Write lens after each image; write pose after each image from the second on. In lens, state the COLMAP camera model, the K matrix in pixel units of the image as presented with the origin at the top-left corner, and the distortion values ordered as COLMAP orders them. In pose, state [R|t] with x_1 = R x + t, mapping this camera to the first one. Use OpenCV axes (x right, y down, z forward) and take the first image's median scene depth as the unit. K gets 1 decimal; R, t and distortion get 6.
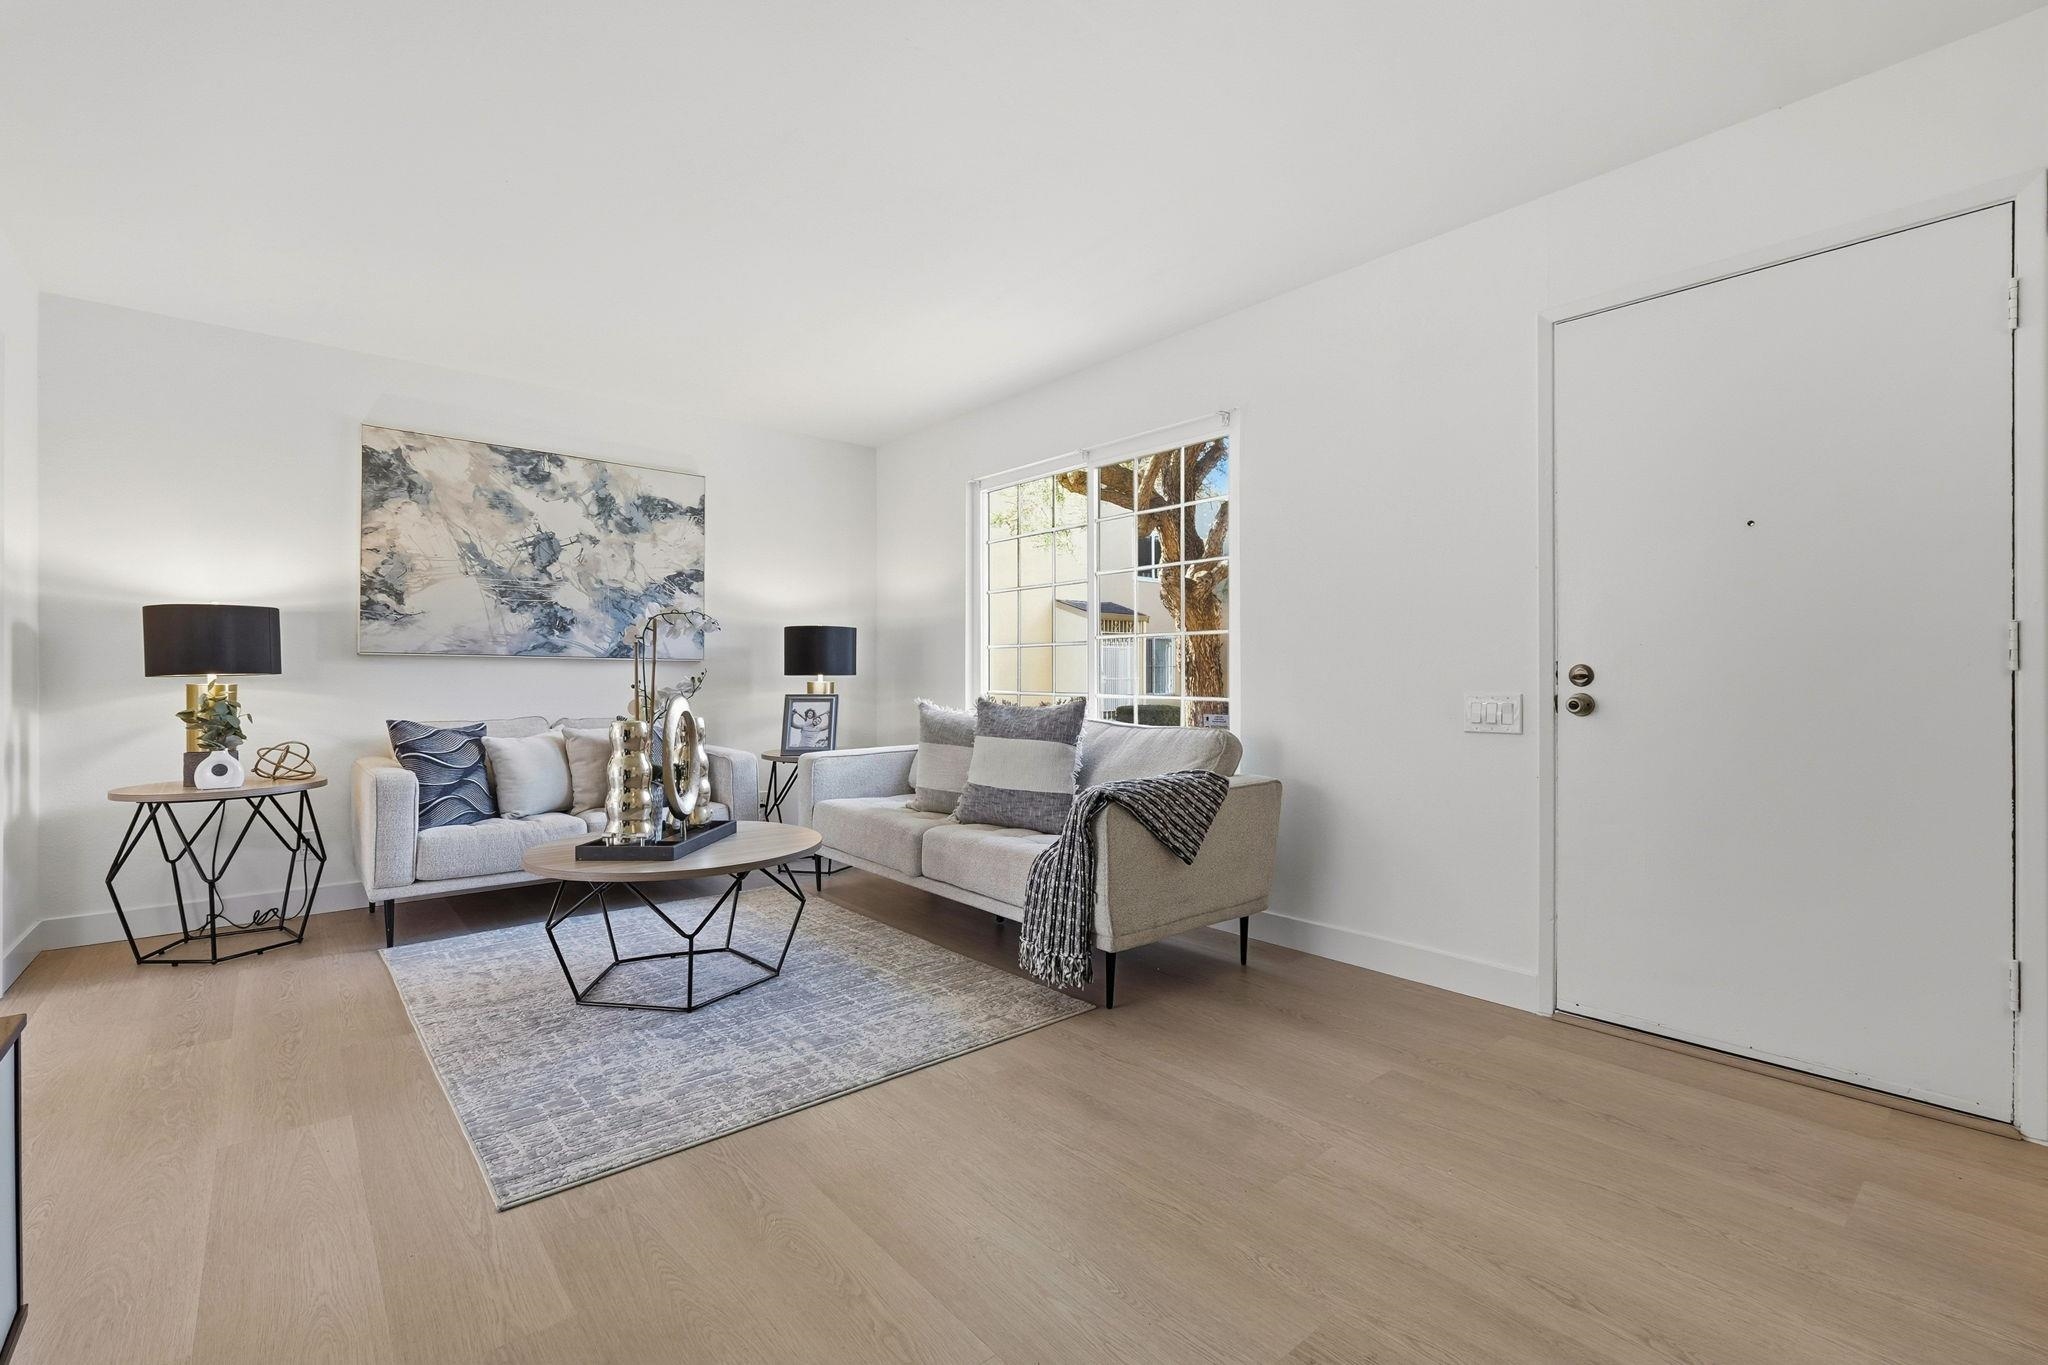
lens RADIAL K [[903.6, 0, 1031.0], [0, 903.6, 682.4], [0, 0, 1]] dist [0.001685, -0.000101]
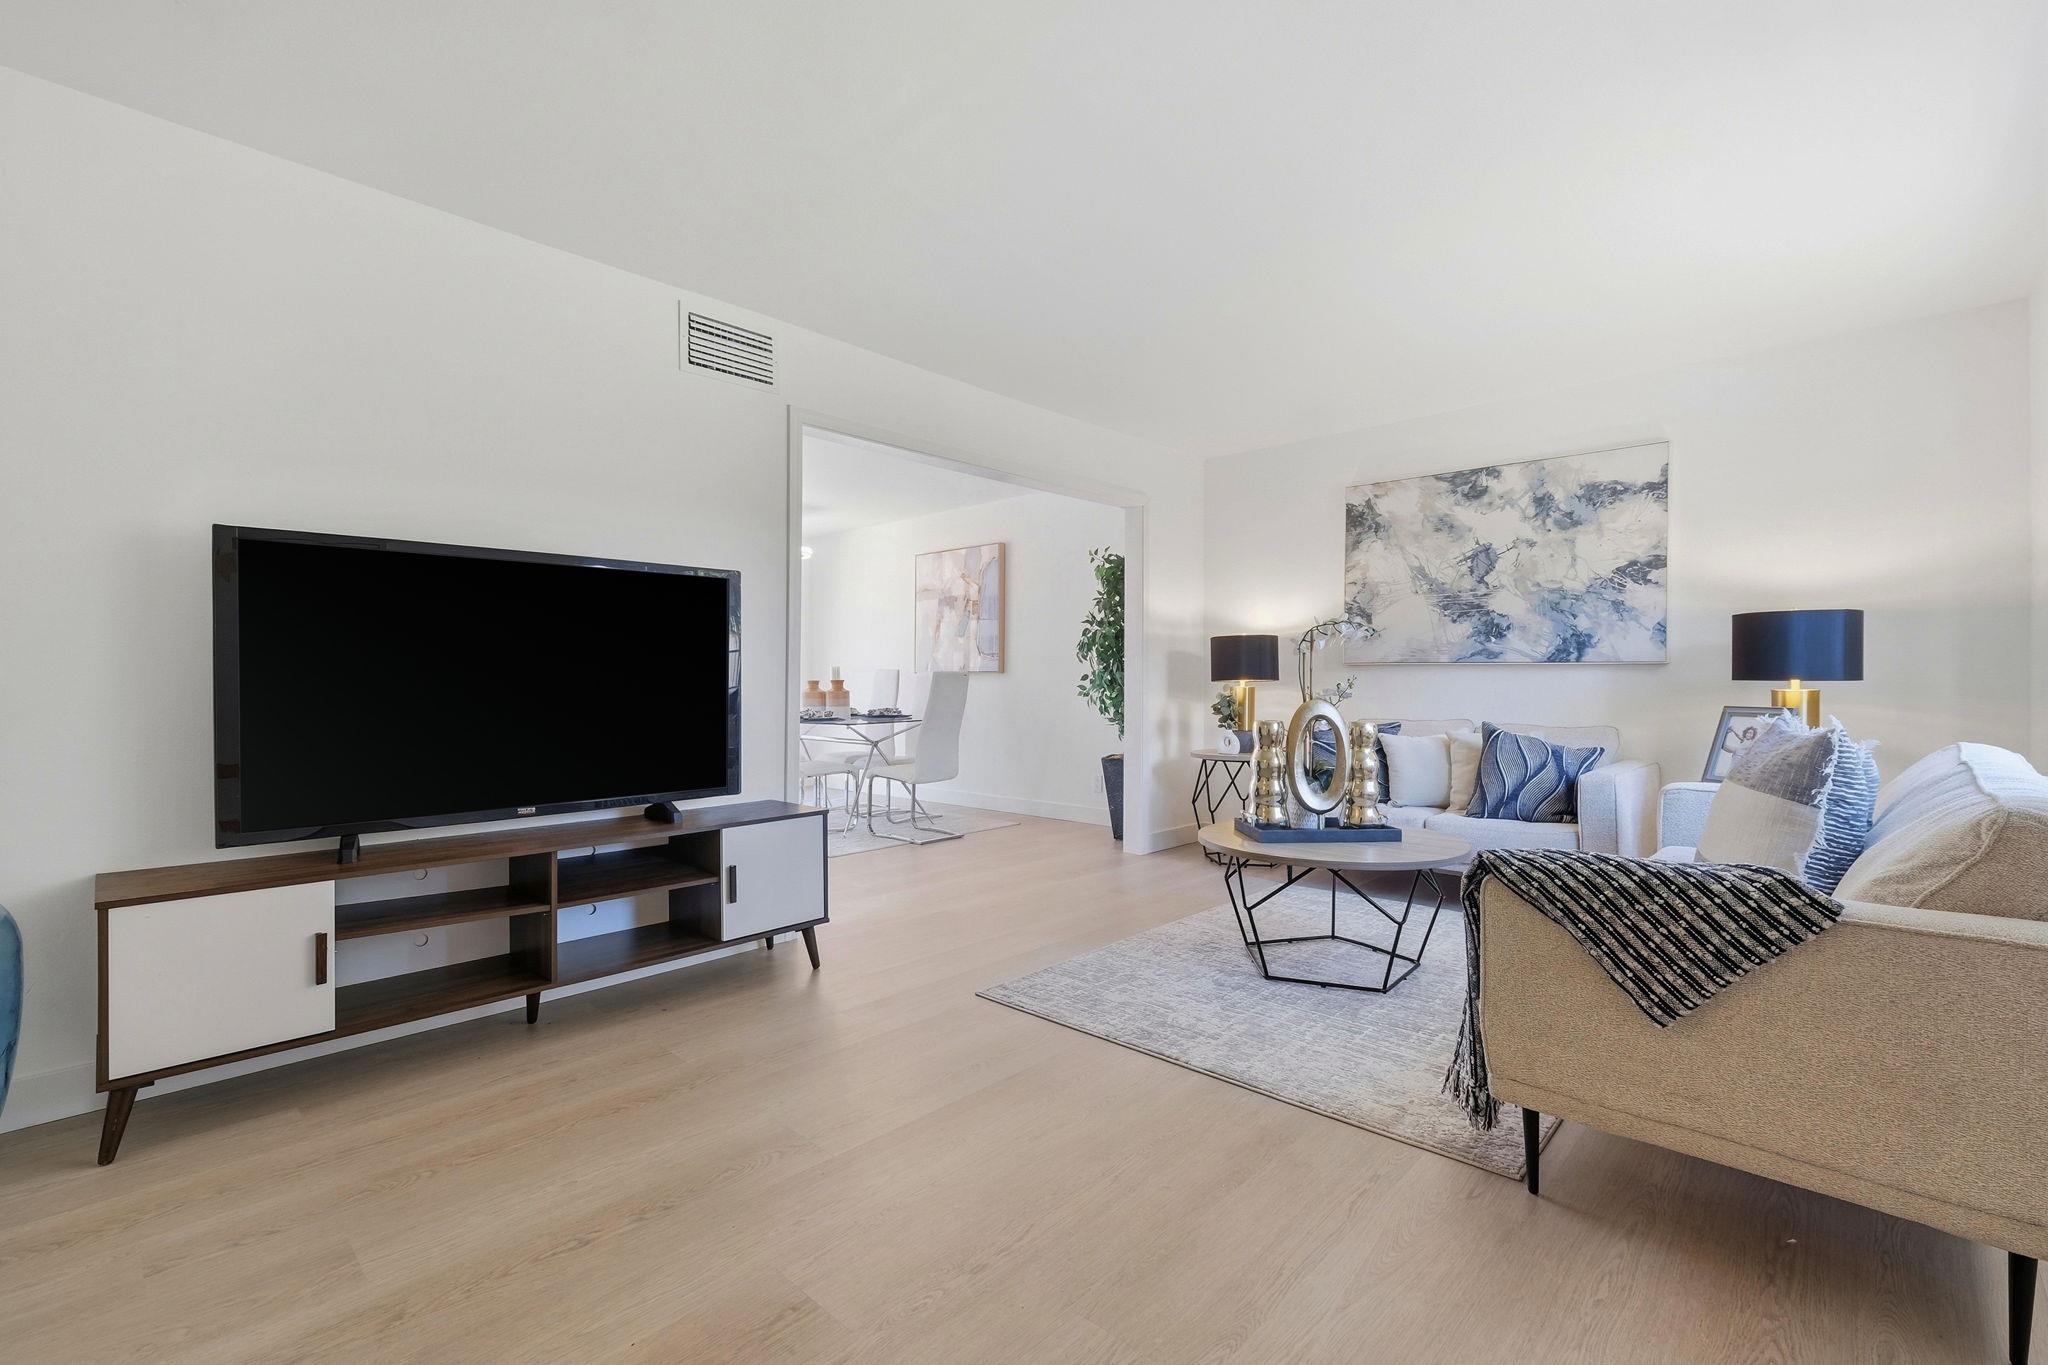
lens RADIAL K [[900.0, 0, 1029.9], [0, 900.0, 692.4], [0, 0, 1]] dist [0.000557, 0.000028]
pose [[0.106940, 0.013189, -0.994178, 0.449769], [-0.006695, 0.999899, 0.012545, -0.003919], [0.994243, 0.005314, 0.107018, 0.370933]]
